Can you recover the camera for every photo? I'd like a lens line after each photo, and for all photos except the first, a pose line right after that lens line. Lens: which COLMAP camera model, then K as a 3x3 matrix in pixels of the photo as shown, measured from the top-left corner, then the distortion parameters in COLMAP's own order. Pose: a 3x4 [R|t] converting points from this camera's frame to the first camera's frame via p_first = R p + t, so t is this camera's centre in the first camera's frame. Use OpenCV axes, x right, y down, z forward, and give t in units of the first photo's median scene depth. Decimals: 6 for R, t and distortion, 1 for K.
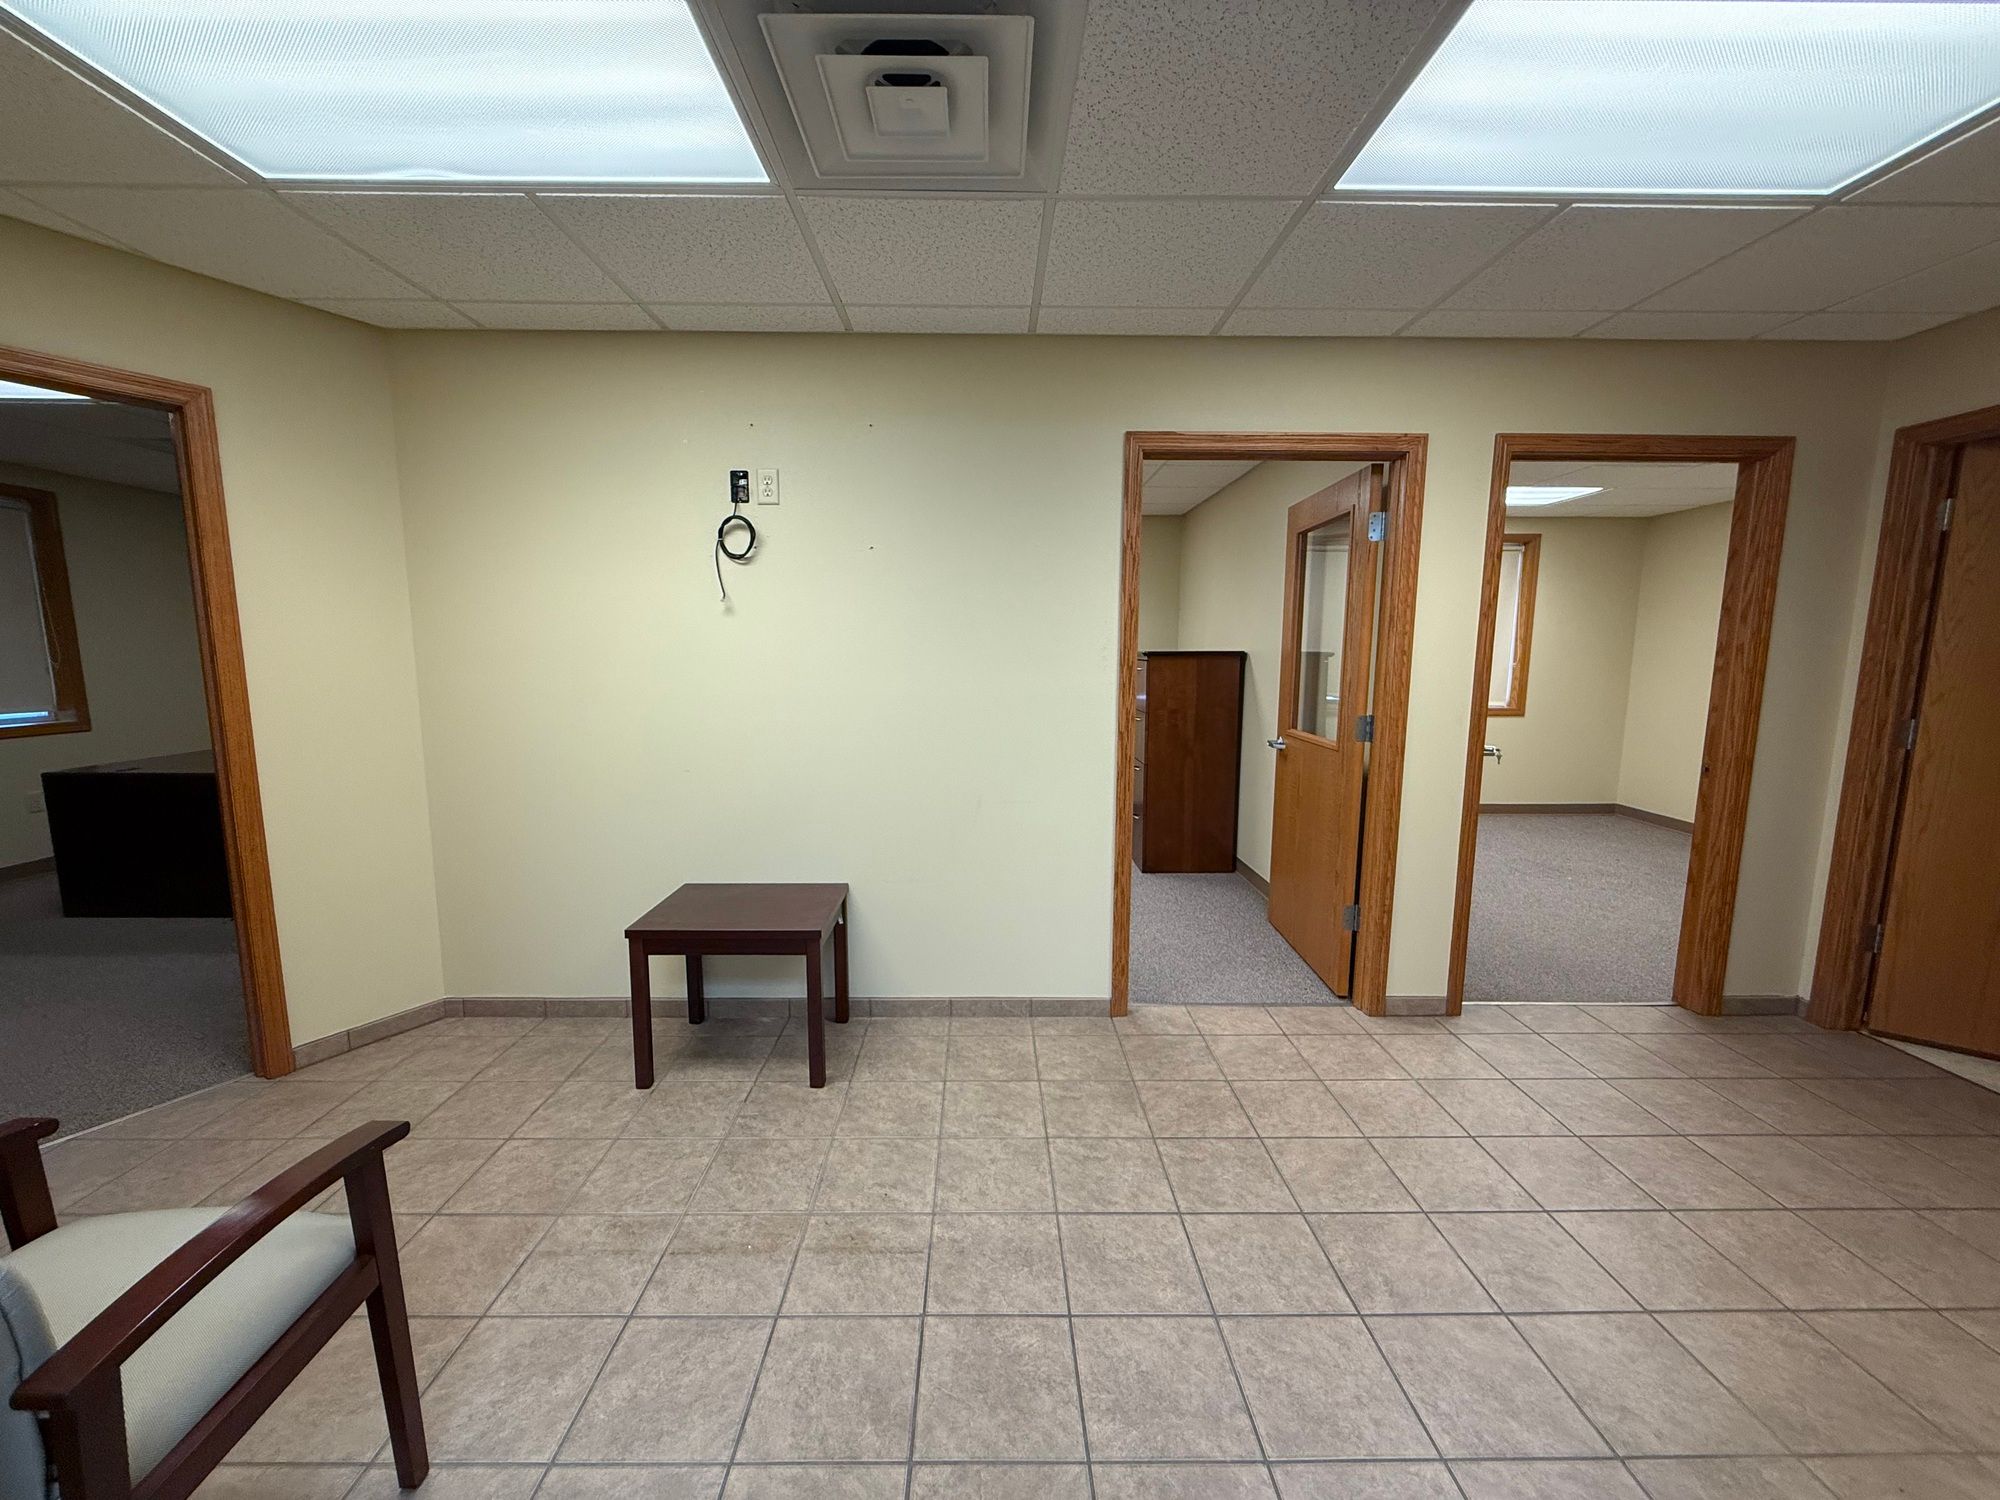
lens RADIAL K [[795.0, 0, 987.7], [0, 795.0, 755.2], [0, 0, 1]] dist [0.000130, -0.000101]
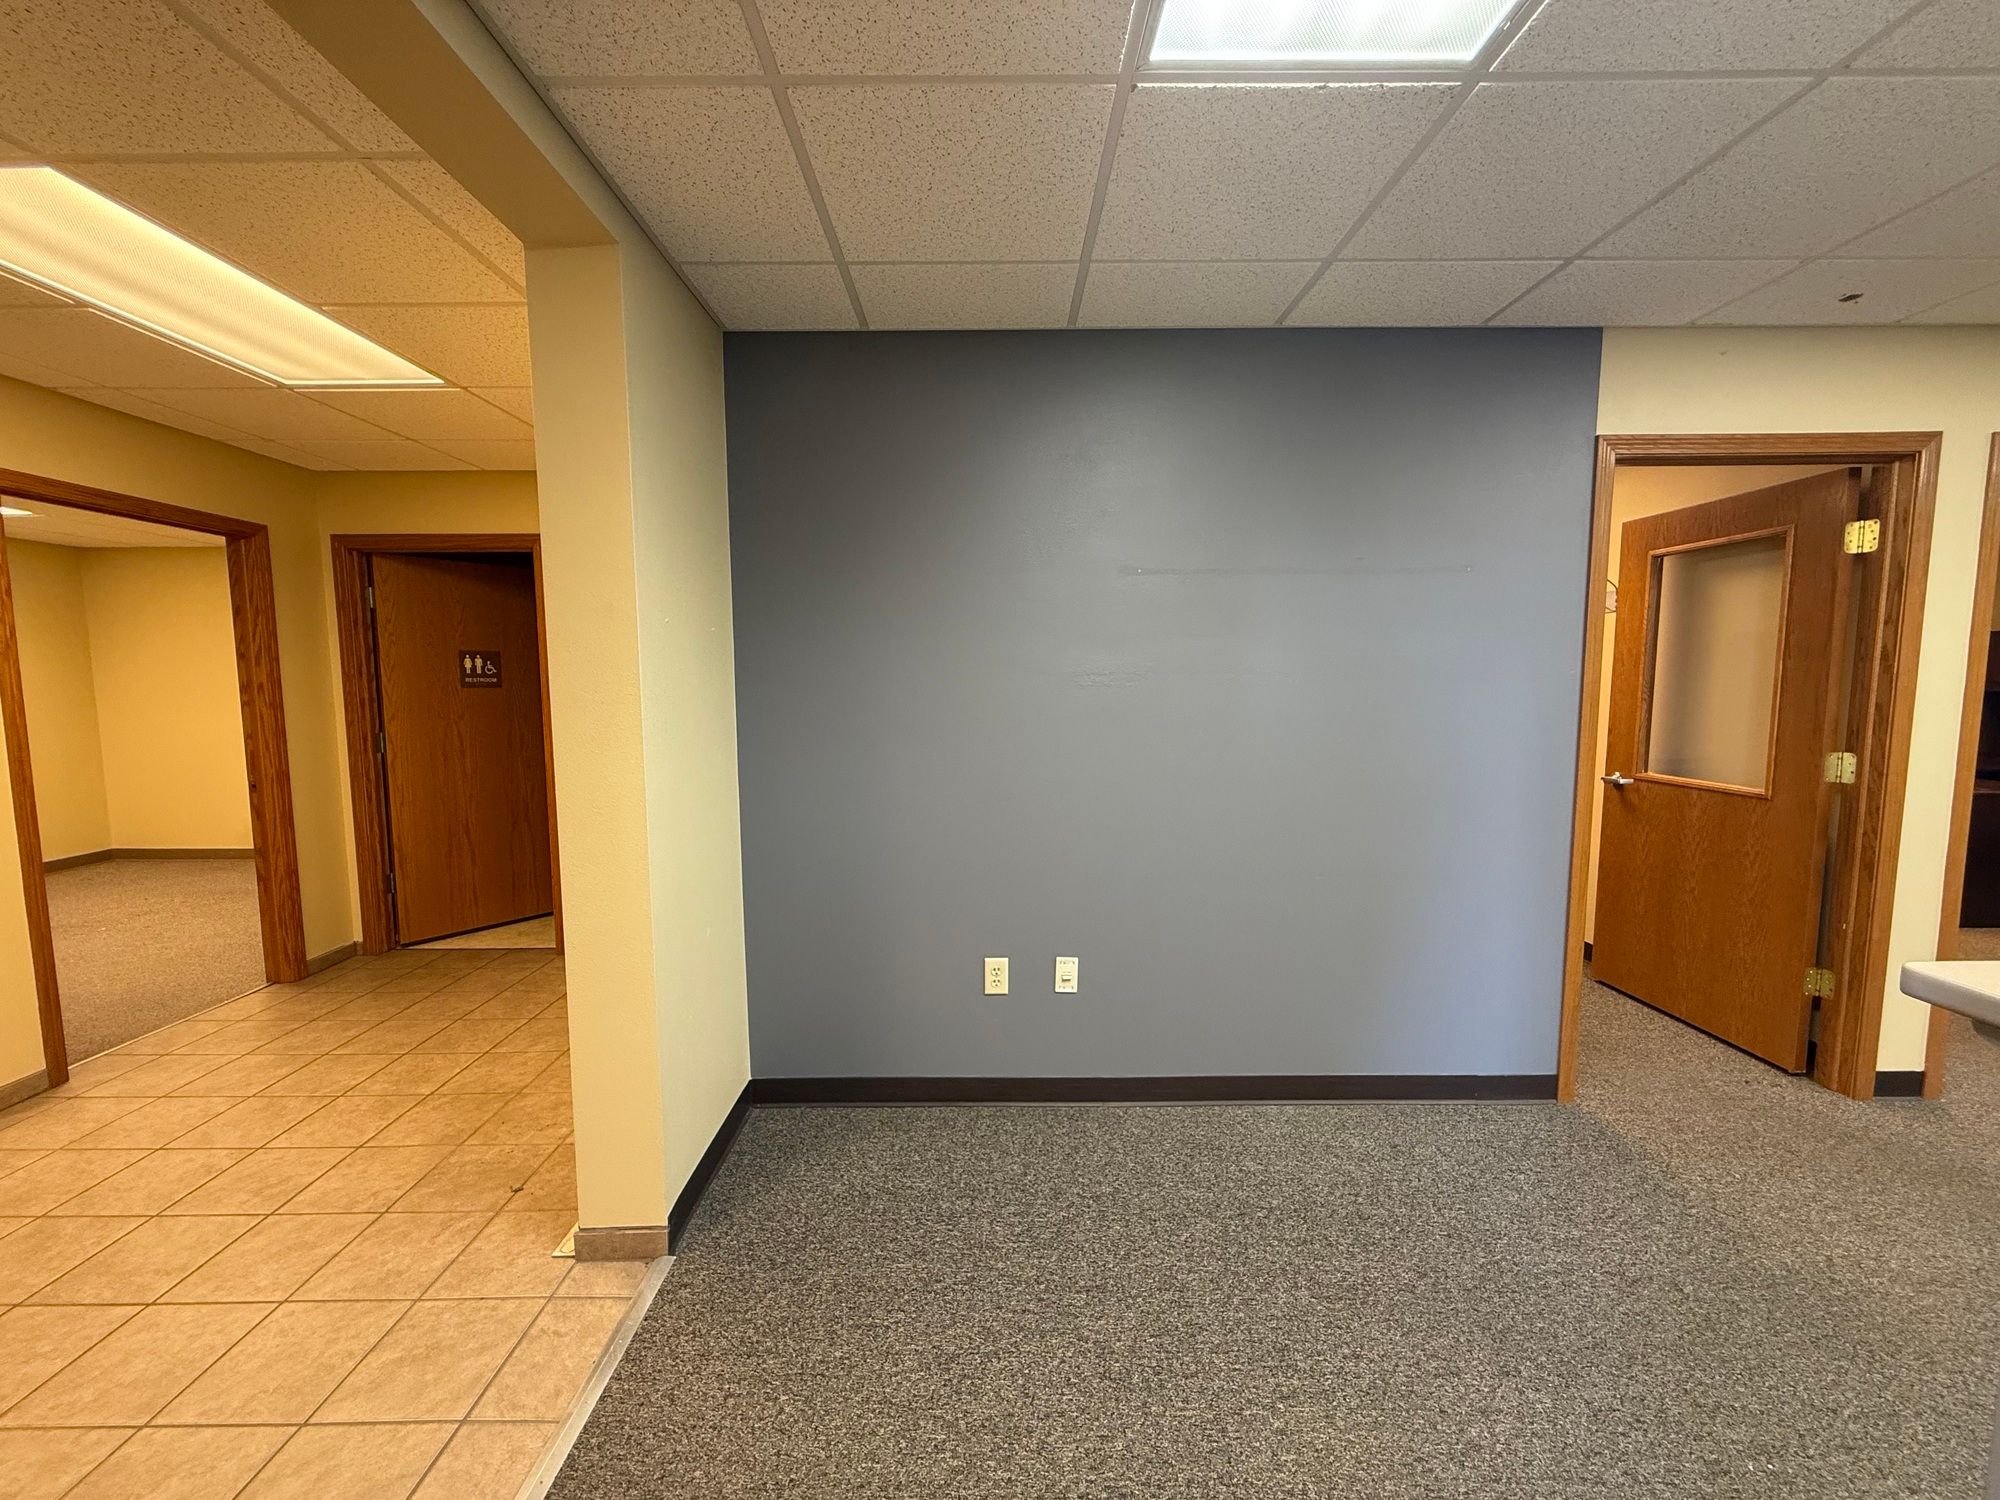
lens RADIAL K [[795.0, 0, 993.1], [0, 795.0, 755.4], [0, 0, 1]] dist [0.000130, -0.000101]
pose [[0.004879, -0.098157, 0.995159, -0.331018], [0.137343, 0.985806, 0.096561, 0.010828], [-0.990512, 0.136207, 0.018291, -0.163839]]
